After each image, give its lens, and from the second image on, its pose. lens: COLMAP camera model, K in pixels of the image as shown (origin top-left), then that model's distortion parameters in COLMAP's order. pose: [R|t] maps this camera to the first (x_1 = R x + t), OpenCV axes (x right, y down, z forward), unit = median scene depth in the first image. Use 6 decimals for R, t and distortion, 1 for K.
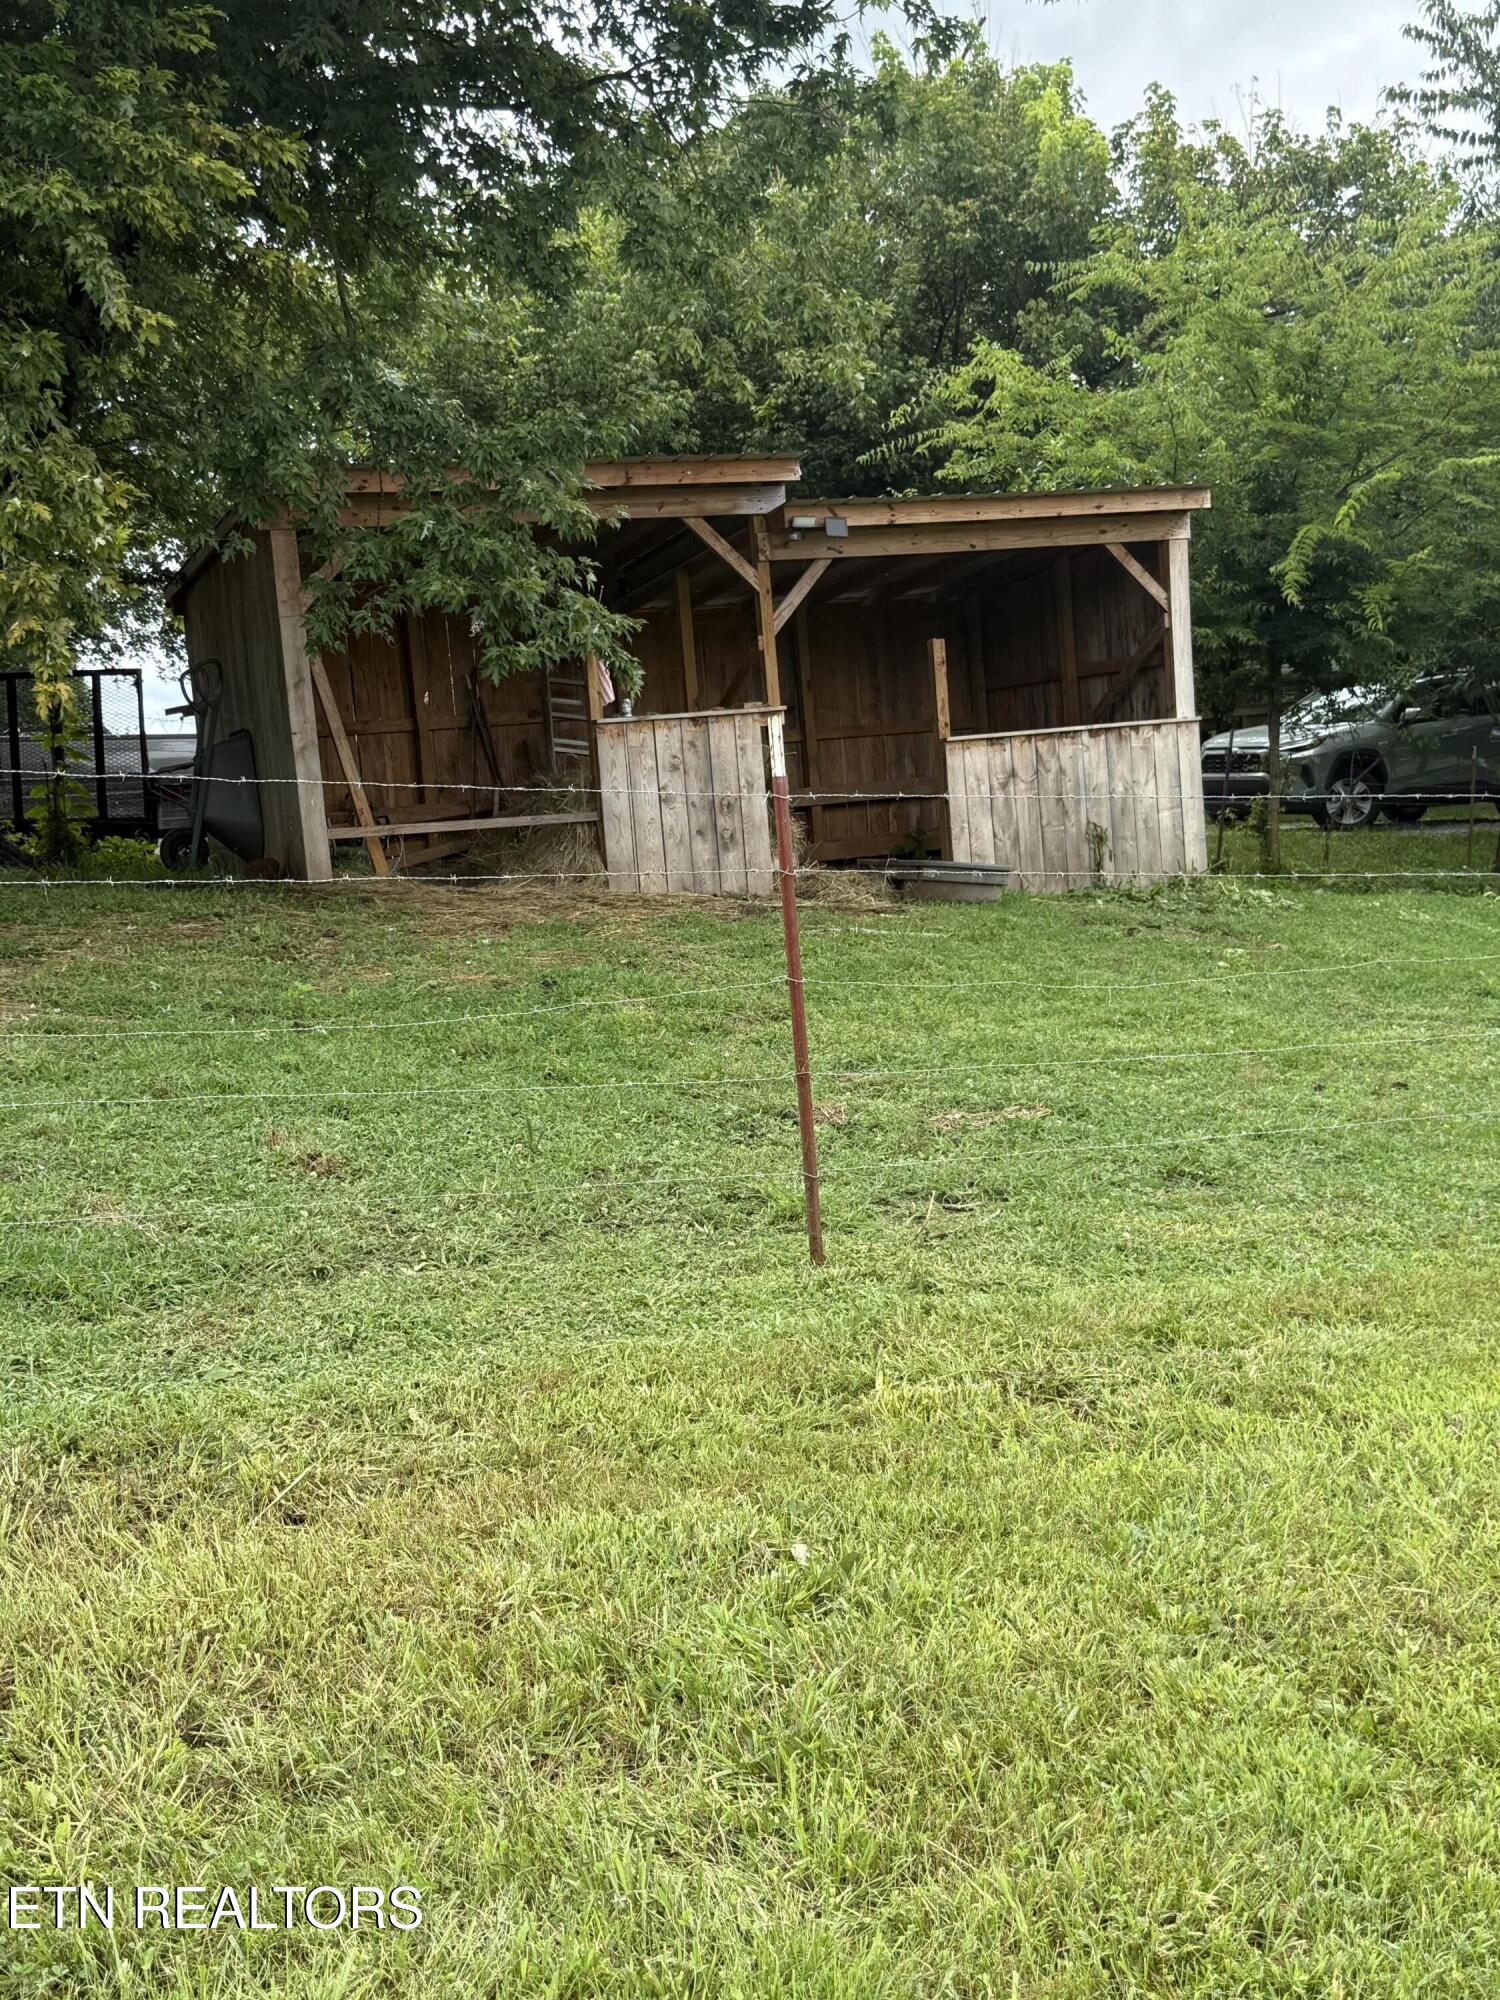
lens RADIAL K [[2492.5, 0, 750.0], [0, 2492.5, 1000.0], [0, 0, 1]] dist [0.173401, -0.311722]
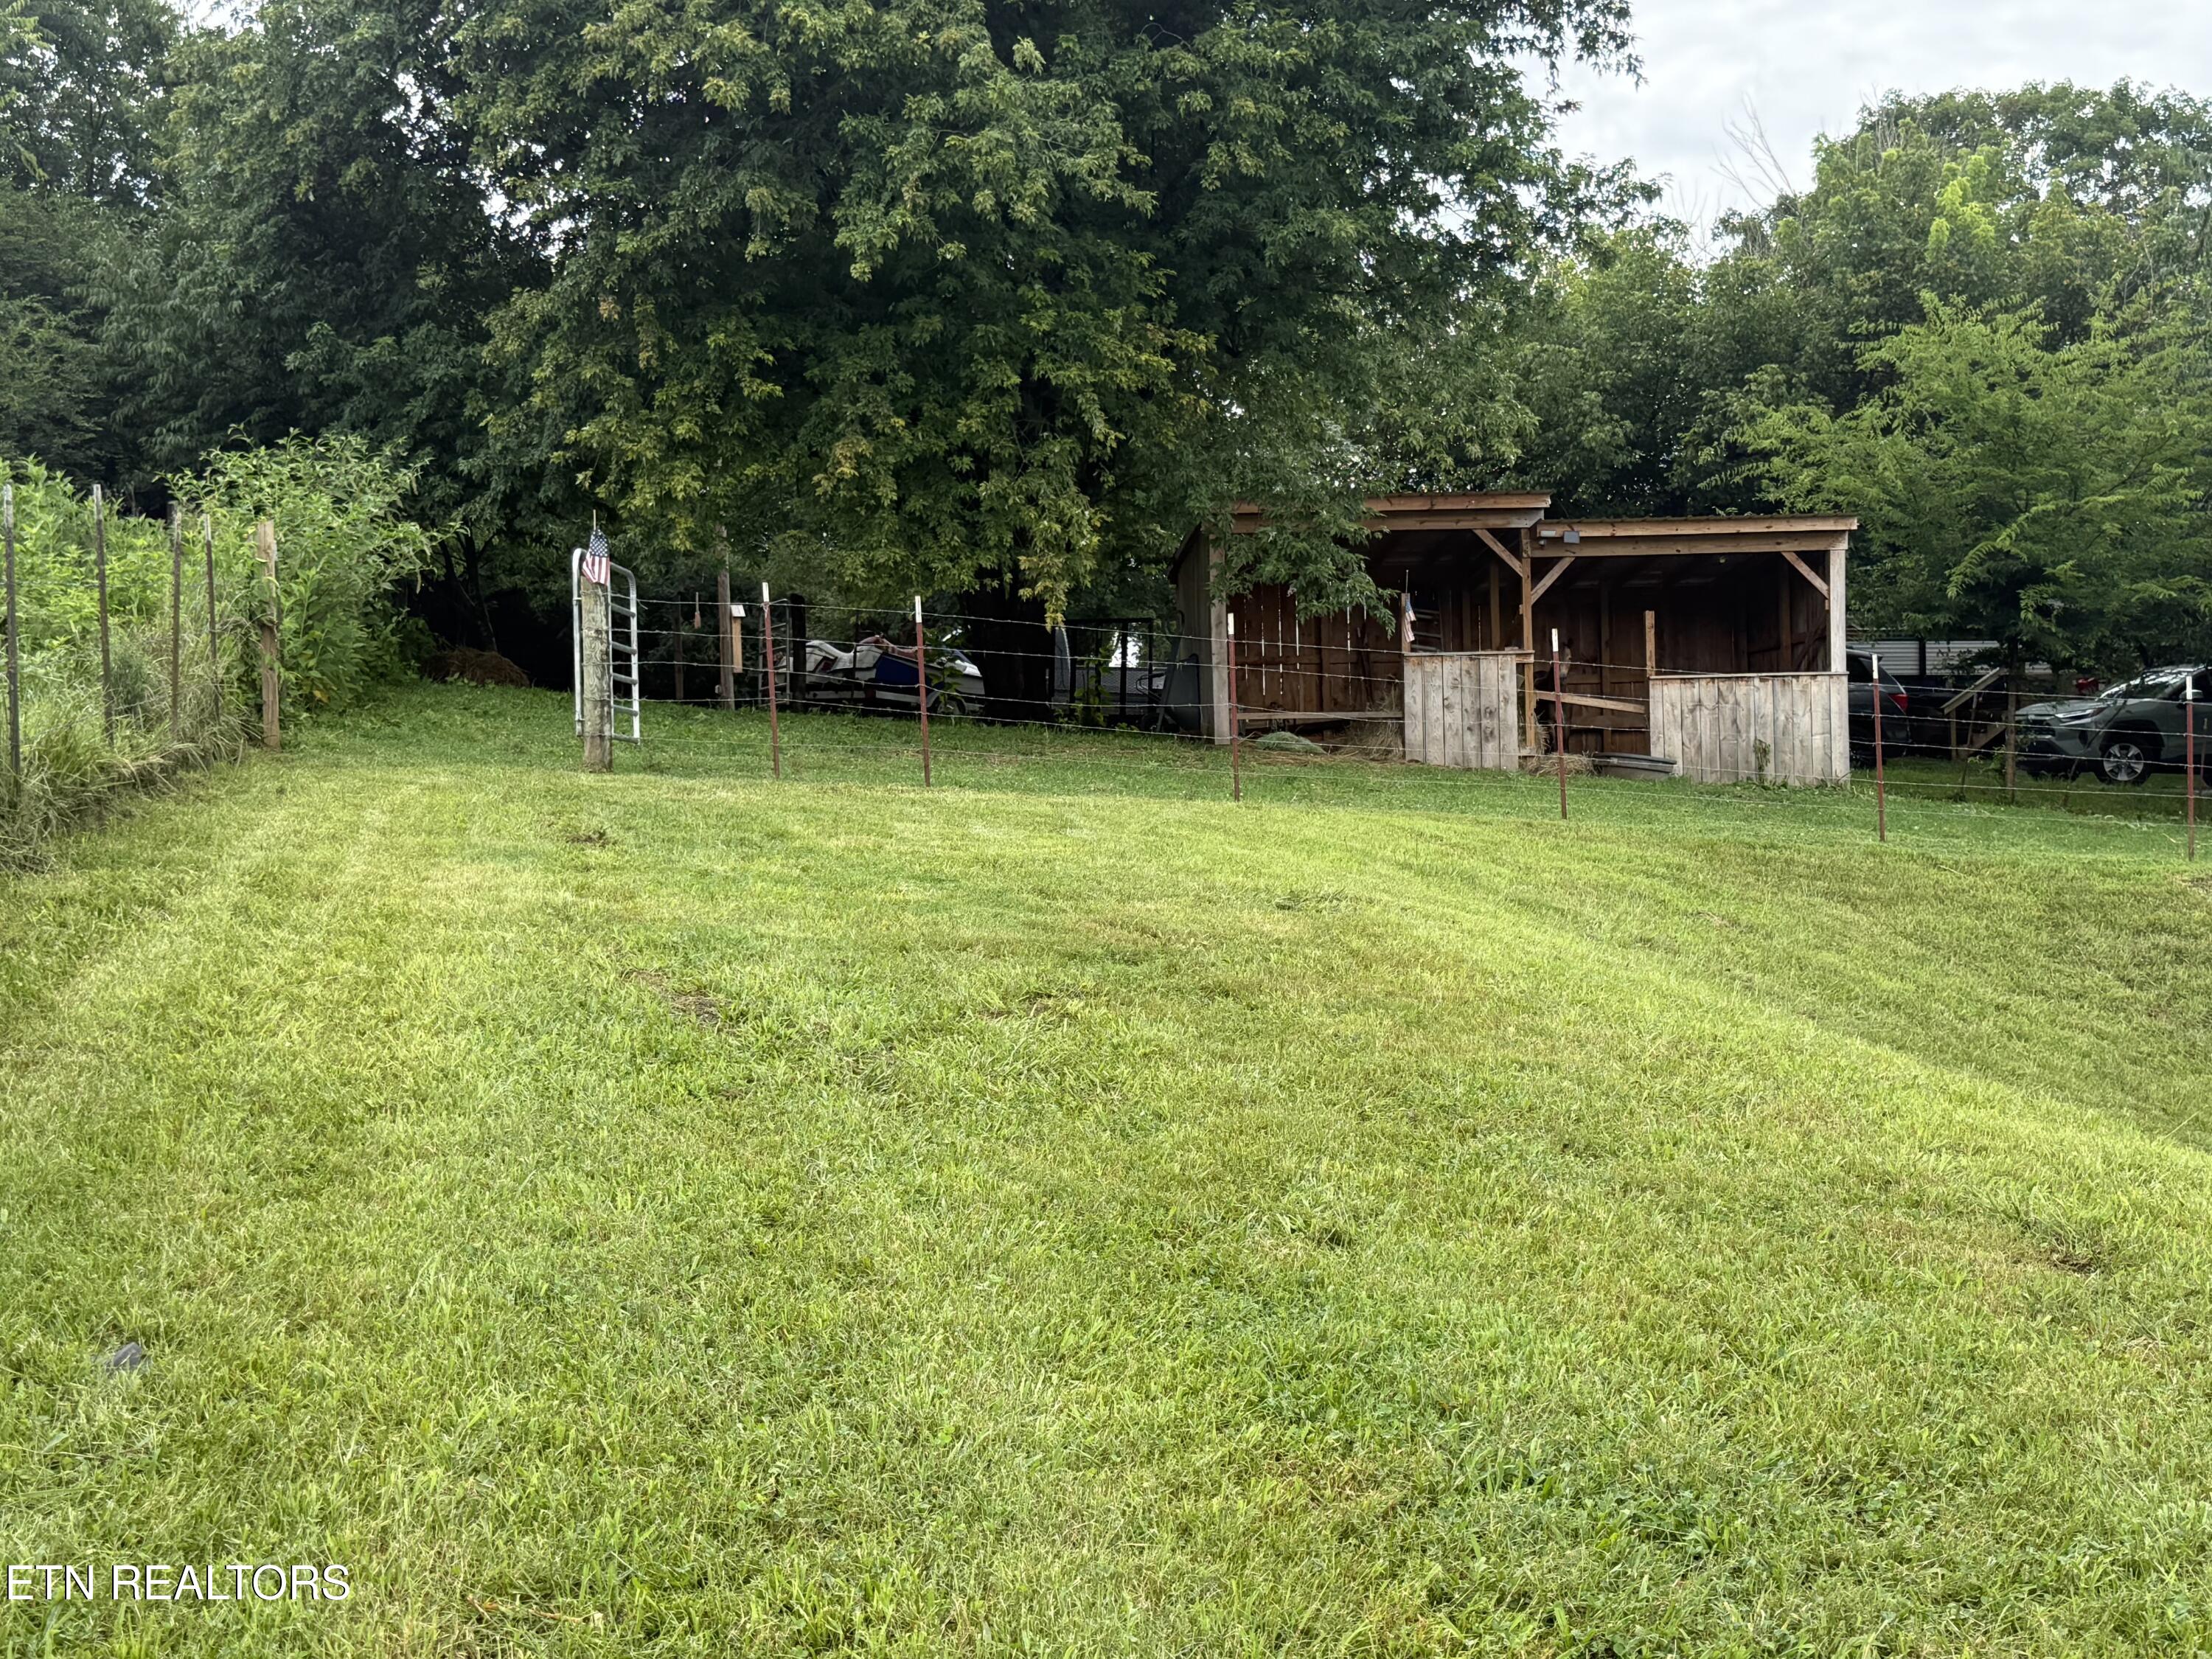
lens RADIAL K [[2845.1, 0, 1106.0], [0, 2845.1, 829.5], [0, 0, 1]] dist [-0.004066, 0.444151]
pose [[0.952008, 0.051403, -0.301726, 0.295875], [-0.073415, 0.995368, -0.062065, 0.119288], [0.297138, 0.081238, 0.951372, -0.730660]]
